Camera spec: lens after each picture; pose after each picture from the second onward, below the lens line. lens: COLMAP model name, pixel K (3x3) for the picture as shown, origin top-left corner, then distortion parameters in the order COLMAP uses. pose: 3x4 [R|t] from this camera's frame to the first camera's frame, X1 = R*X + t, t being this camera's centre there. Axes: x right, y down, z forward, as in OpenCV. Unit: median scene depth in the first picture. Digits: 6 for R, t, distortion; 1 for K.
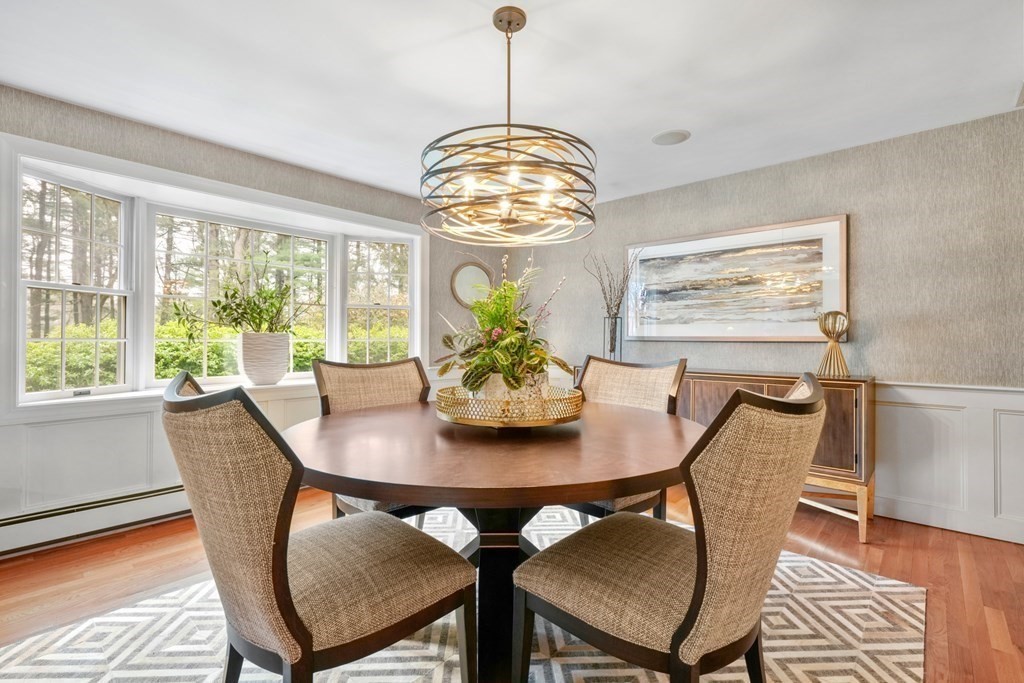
lens RADIAL K [[465.2, 0, 512.0], [0, 465.2, 341.5], [0, 0, 1]] dist [0.000558, 0.000180]
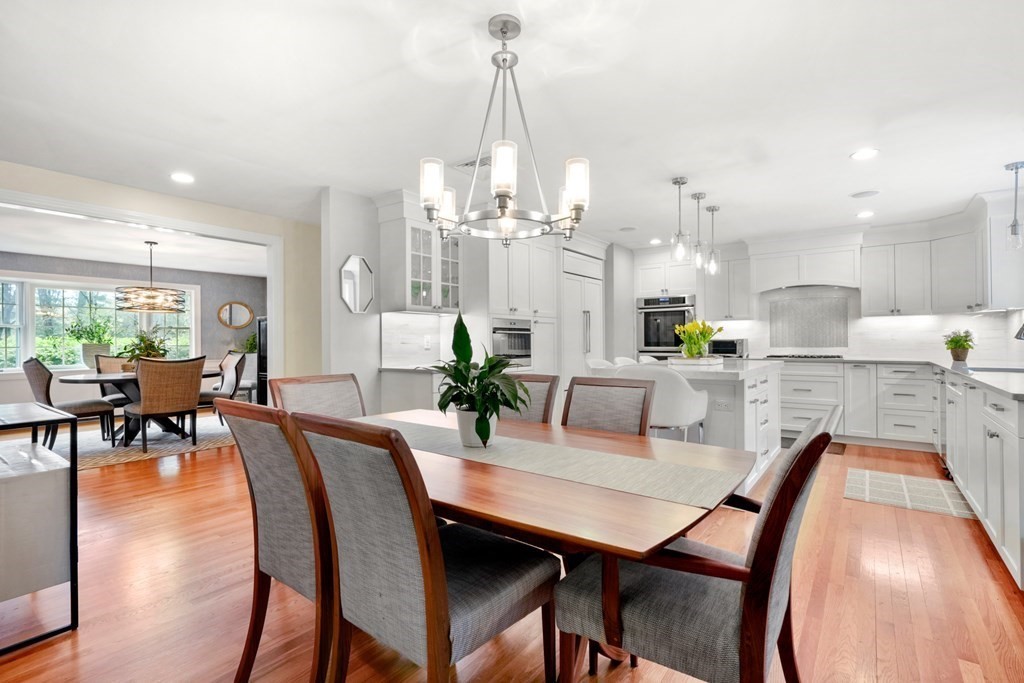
lens RADIAL K [[479.4, 0, 512.0], [0, 479.4, 341.5], [0, 0, 1]] dist [0.002529, 0.000331]
pose [[0.996173, -0.005979, 0.087194, 1.176039], [0.006063, 0.999981, -0.000704, -0.014720], [-0.087188, 0.001230, 0.996191, -1.339670]]
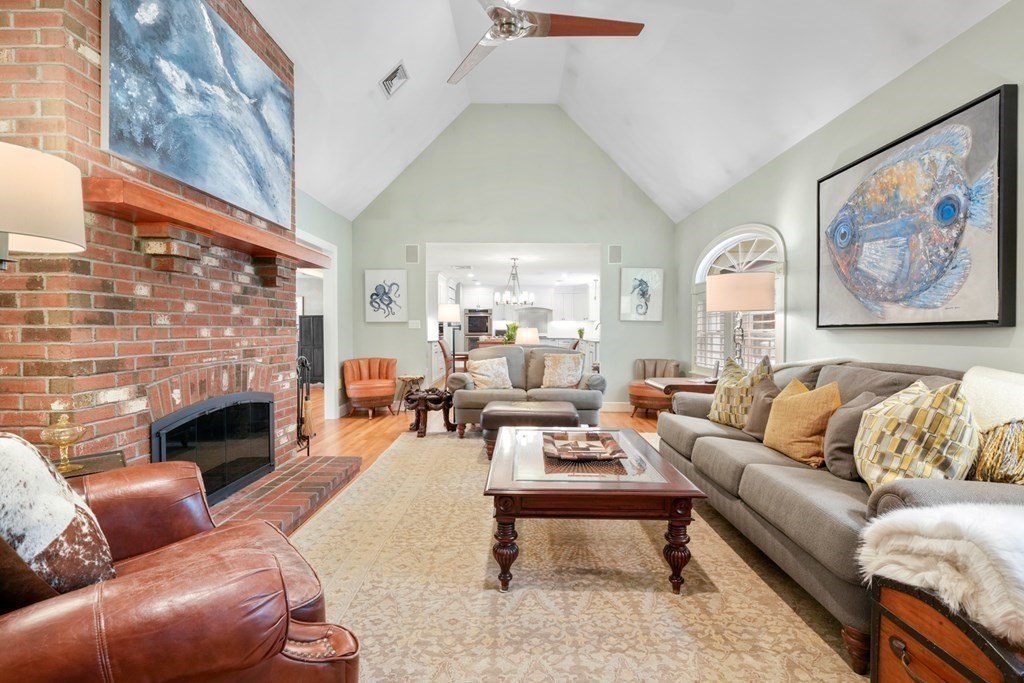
lens RADIAL K [[454.6, 0, 514.3], [0, 454.6, 338.5], [0, 0, 1]] dist [-0.001036, 0.000055]
pose [[0.754059, -0.012550, 0.656686, -0.332731], [0.001604, 0.999850, 0.017266, -0.008601], [-0.656804, -0.011967, 0.753966, -2.559585]]
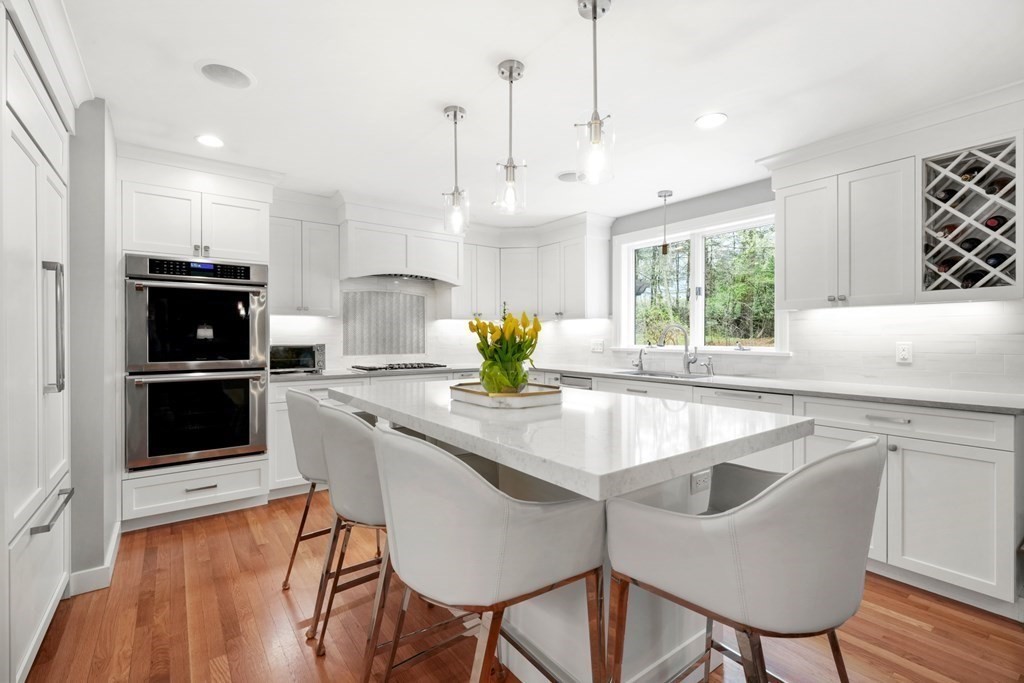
lens RADIAL K [[454.6, 0, 514.3], [0, 454.6, 338.5], [0, 0, 1]] dist [-0.001036, 0.000055]
pose [[0.195178, -0.003819, 0.980760, 1.180220], [0.004165, 0.999987, 0.003065, -0.036005], [-0.980759, 0.003487, 0.195191, -0.276695]]
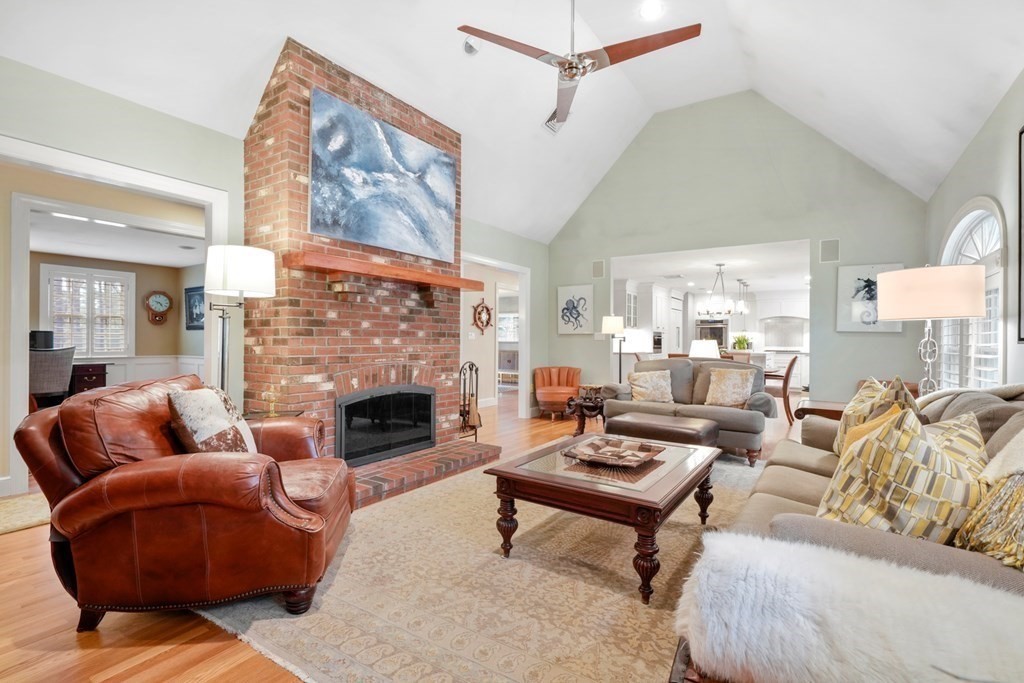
lens RADIAL K [[465.2, 0, 512.0], [0, 465.2, 341.5], [0, 0, 1]] dist [0.000558, 0.000180]
pose [[0.989600, 0.007039, 0.143672, -0.081152], [-0.006983, 0.999975, -0.000892, -0.007622], [-0.143675, -0.000121, 0.989625, -2.805769]]
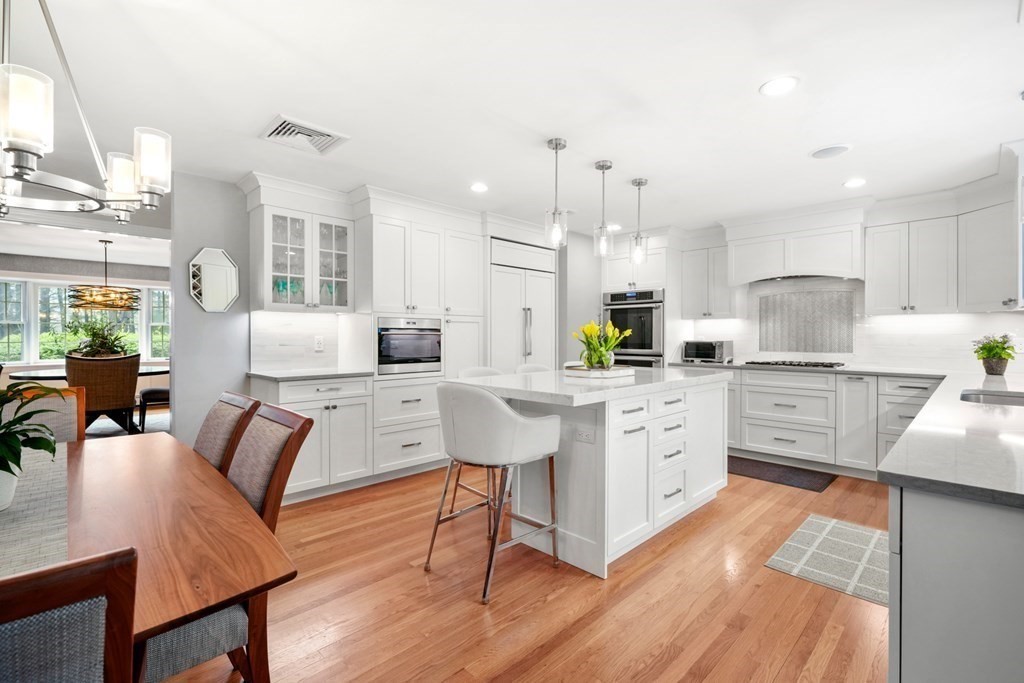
lens RADIAL K [[465.2, 0, 512.0], [0, 465.2, 341.5], [0, 0, 1]] dist [0.000558, 0.000180]
pose [[0.998415, 0.001824, -0.056257, 1.627321], [-0.001121, 0.999921, 0.012513, -0.037014], [0.056275, -0.012431, 0.998338, -1.119372]]
